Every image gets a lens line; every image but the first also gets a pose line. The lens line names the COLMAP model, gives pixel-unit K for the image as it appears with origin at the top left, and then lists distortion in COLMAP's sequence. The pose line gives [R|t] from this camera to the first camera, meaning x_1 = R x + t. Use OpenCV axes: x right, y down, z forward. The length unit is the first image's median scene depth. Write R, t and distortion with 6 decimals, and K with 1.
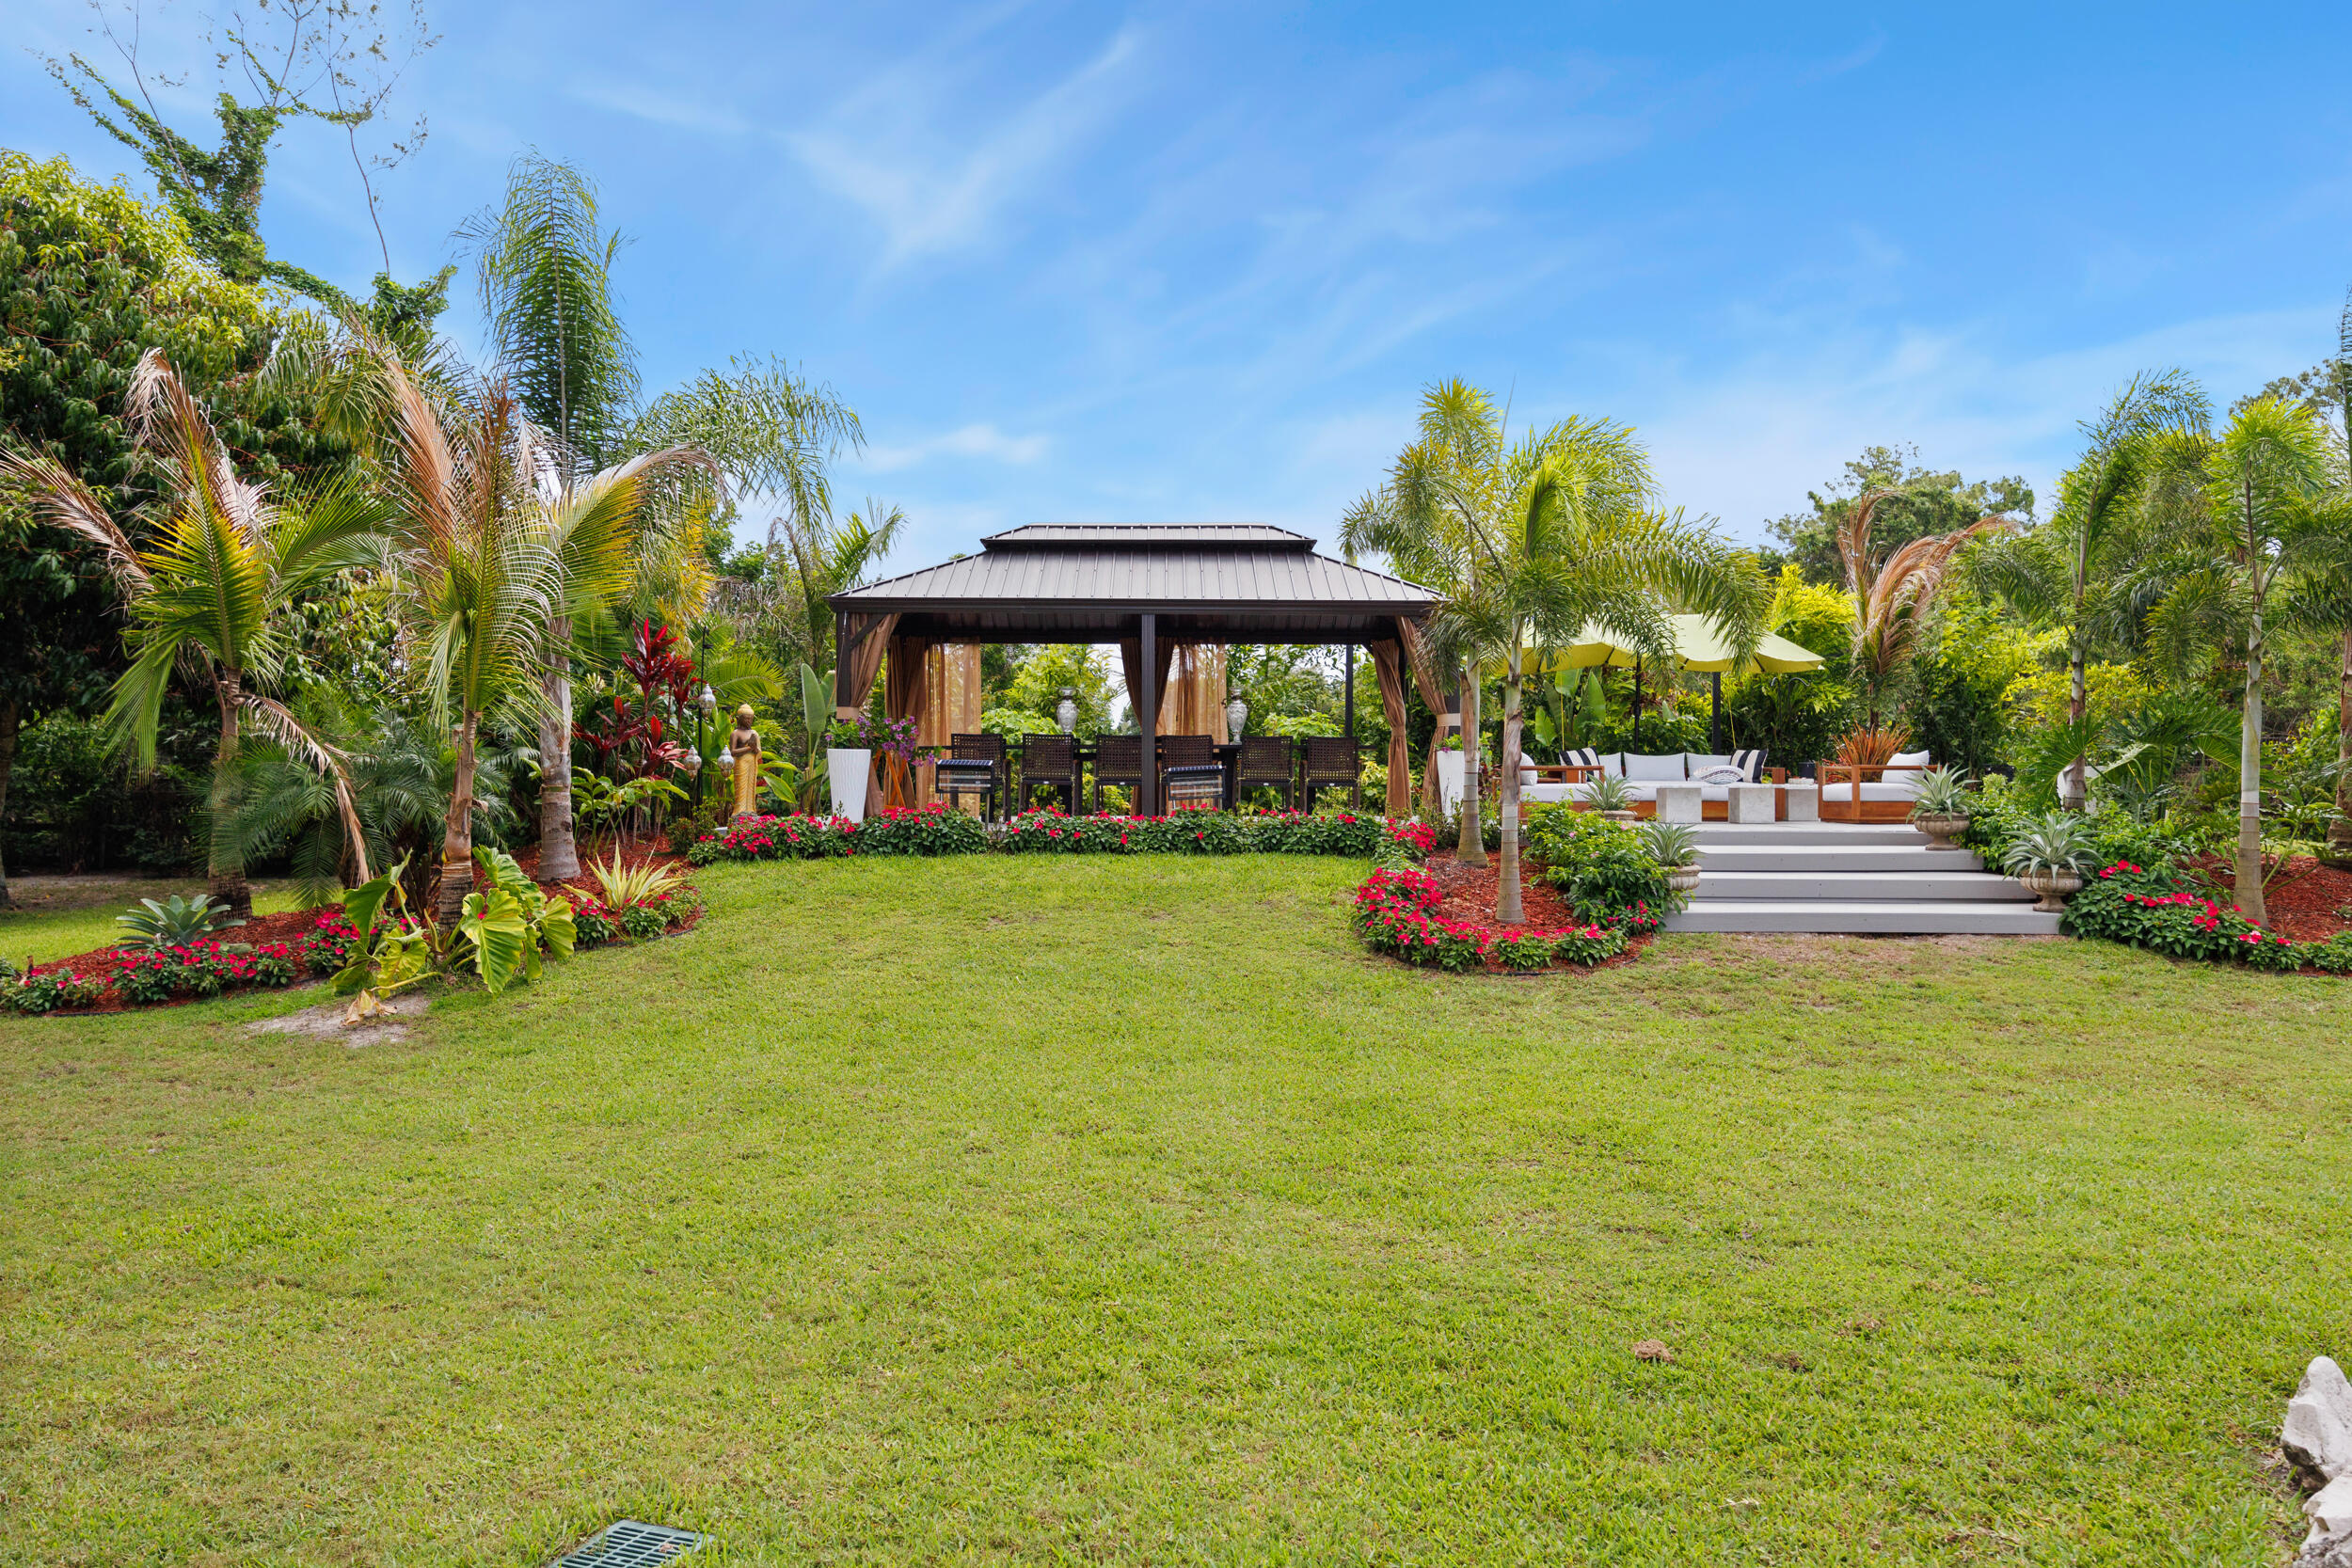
lens RADIAL K [[1700.2, 0, 1178.8], [0, 1700.2, 776.0], [0, 0, 1]] dist [-0.008154, 0.001050]
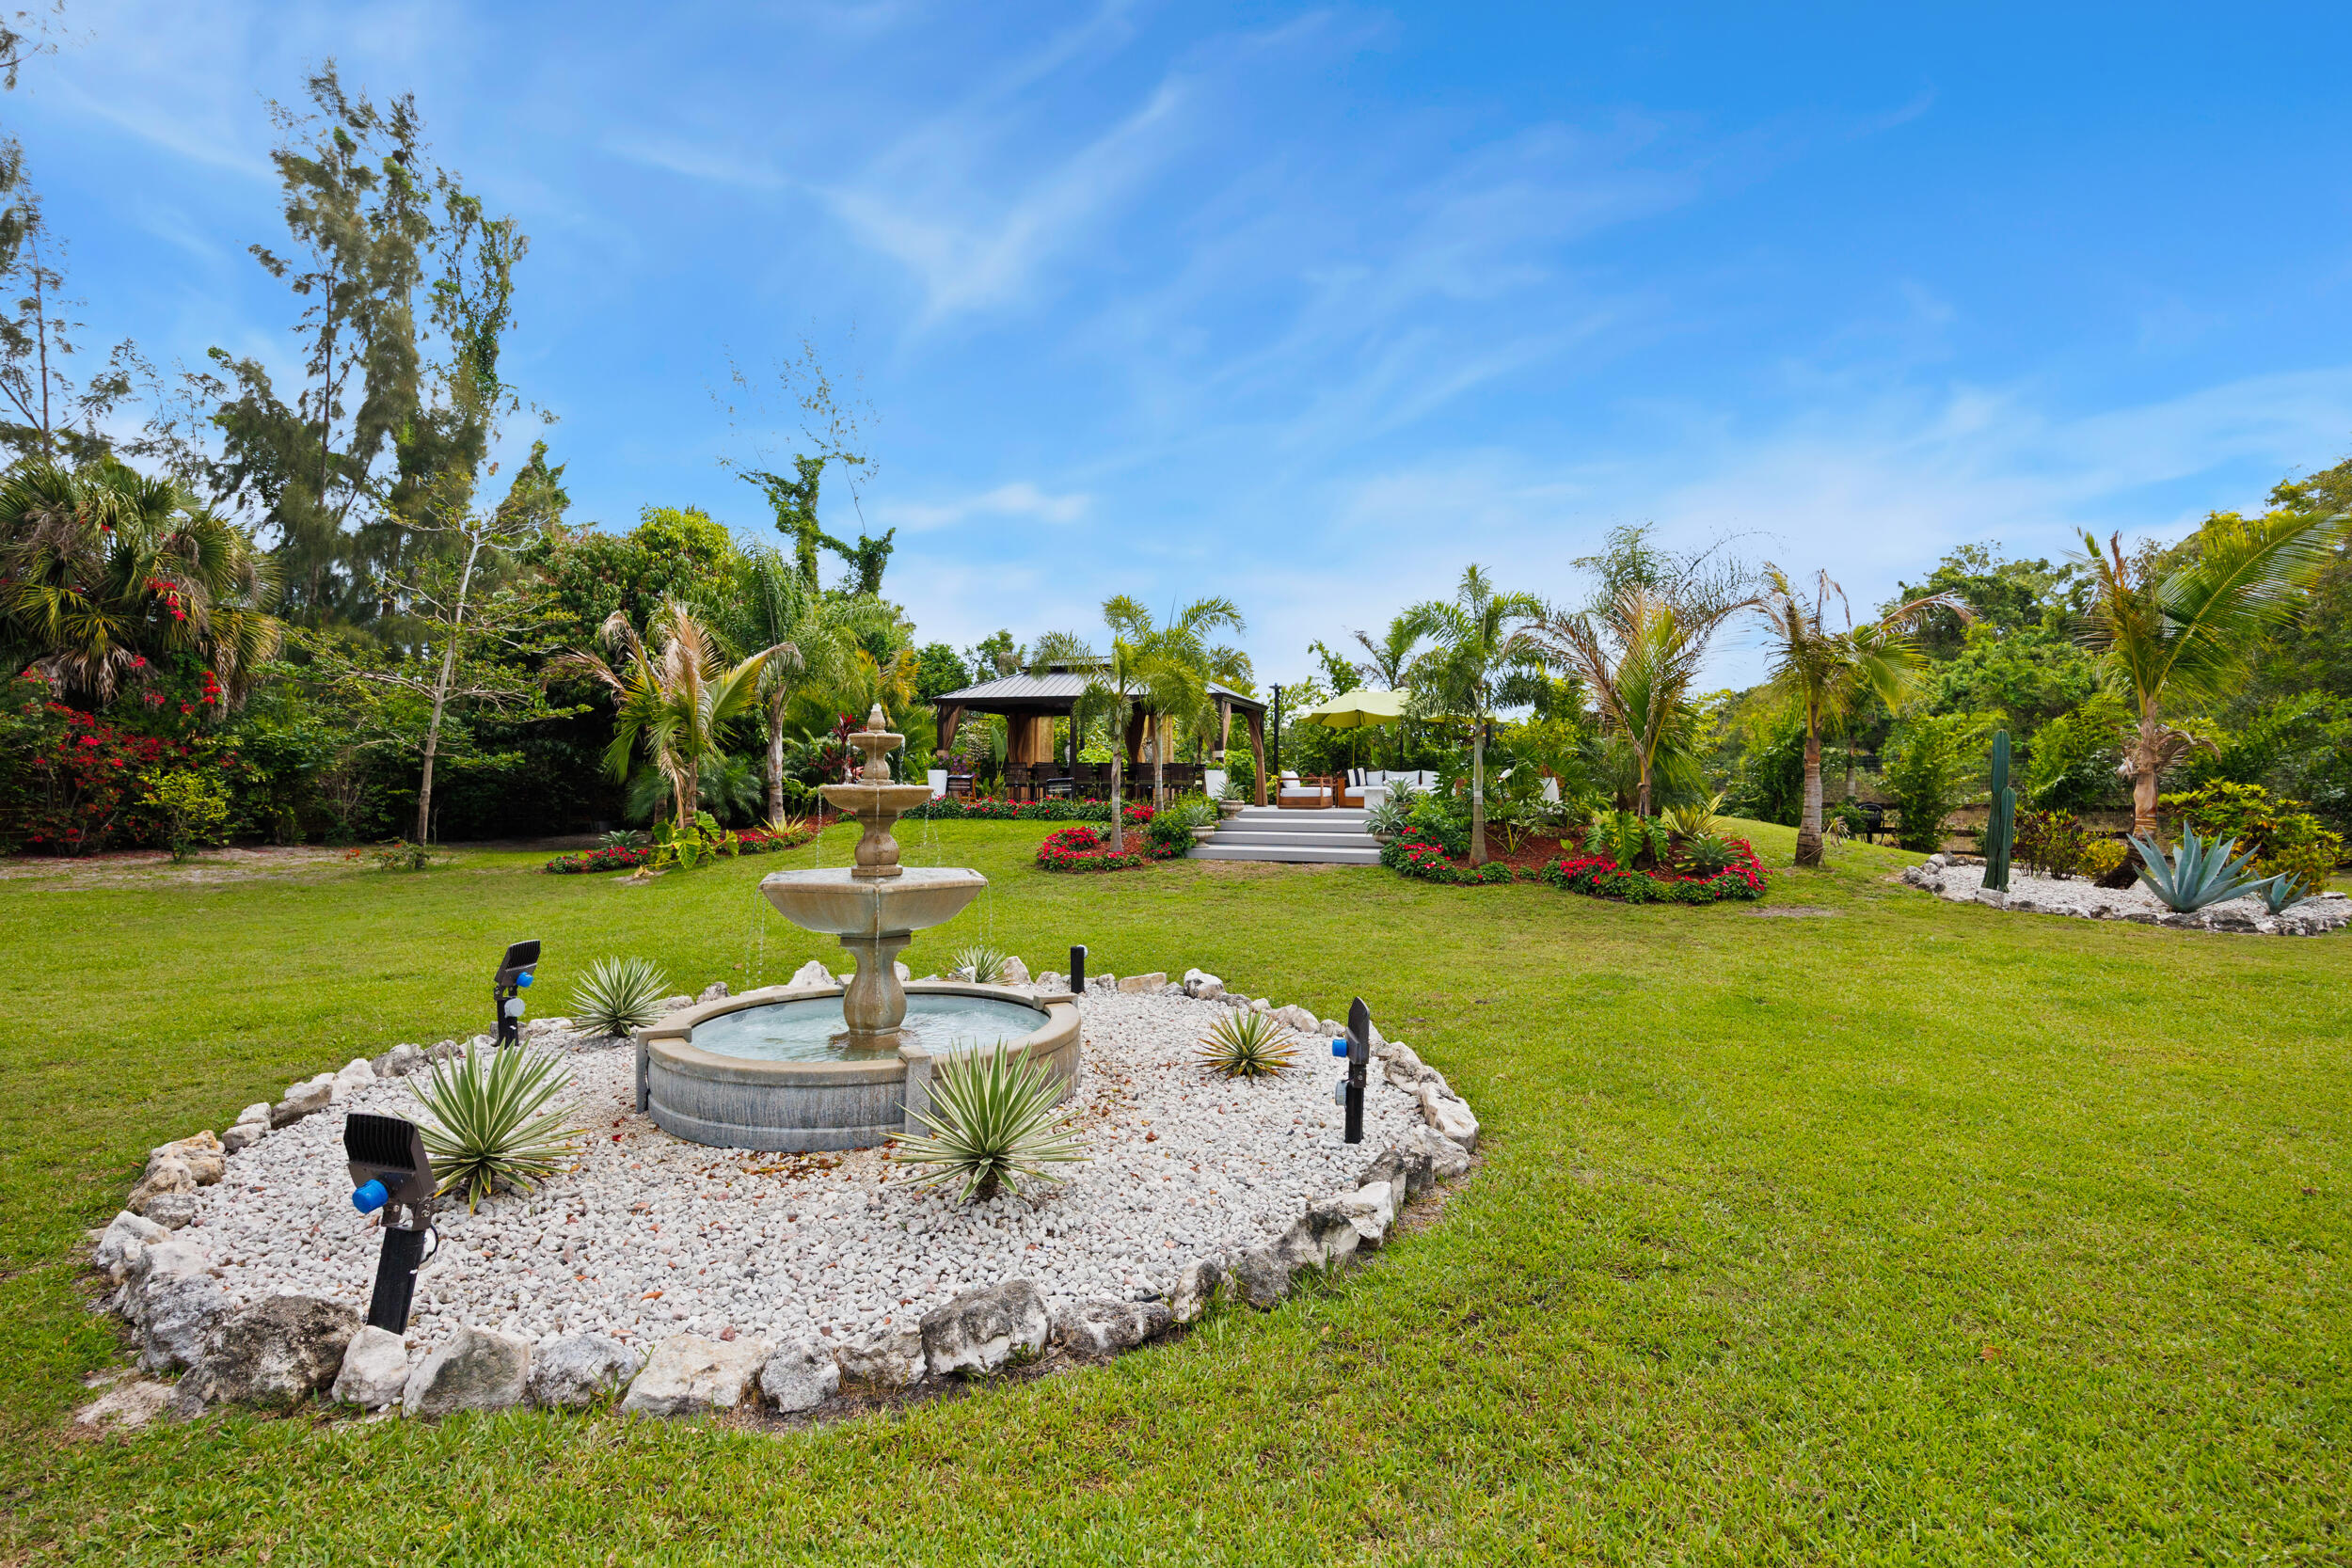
lens RADIAL K [[1102.8, 0, 1192.4], [0, 1102.8, 703.2], [0, 0, 1]] dist [-0.010723, -0.000379]
pose [[0.953912, -0.019091, -0.299478, 0.358136], [-0.002267, 0.997487, -0.070807, -0.001488], [0.300077, 0.068223, 0.951472, -0.151525]]
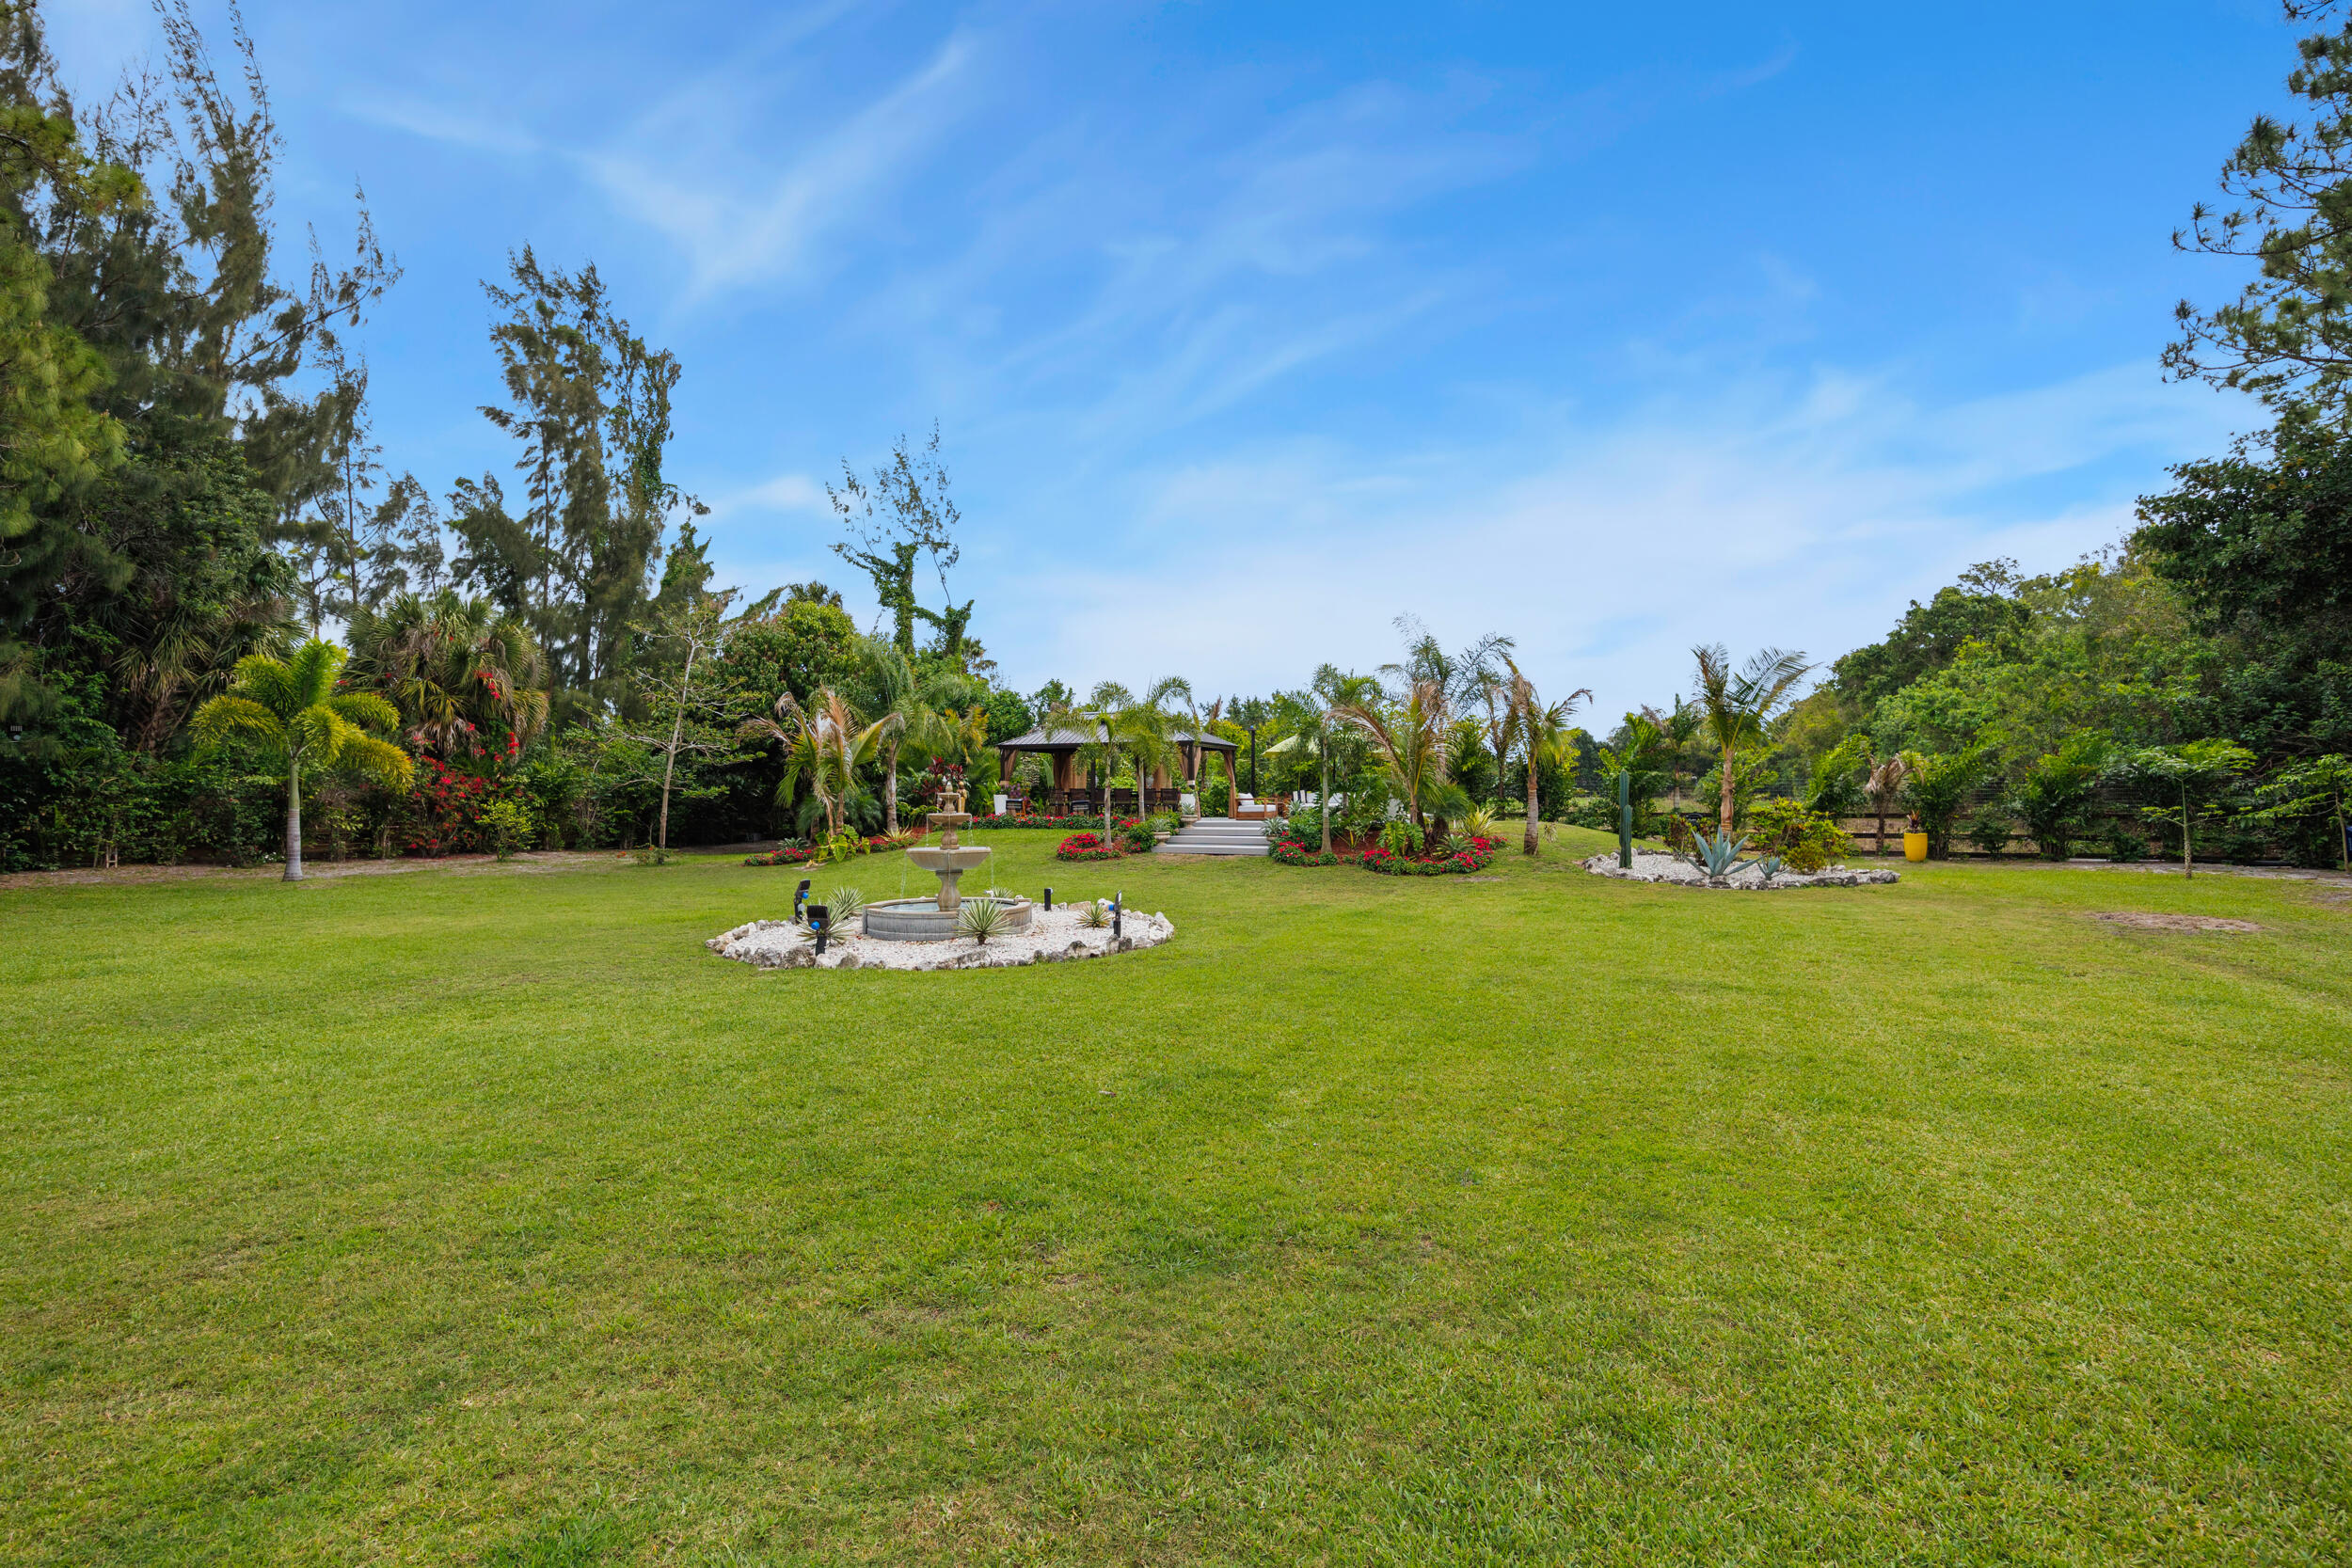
lens RADIAL K [[1102.8, 0, 1178.3], [0, 1102.8, 739.5], [0, 0, 1]] dist [-0.010723, -0.000379]
pose [[0.922624, -0.024802, -0.384902, 0.587638], [0.006581, 0.998797, -0.048583, -0.011388], [0.385645, 0.042291, 0.921678, -0.477451]]
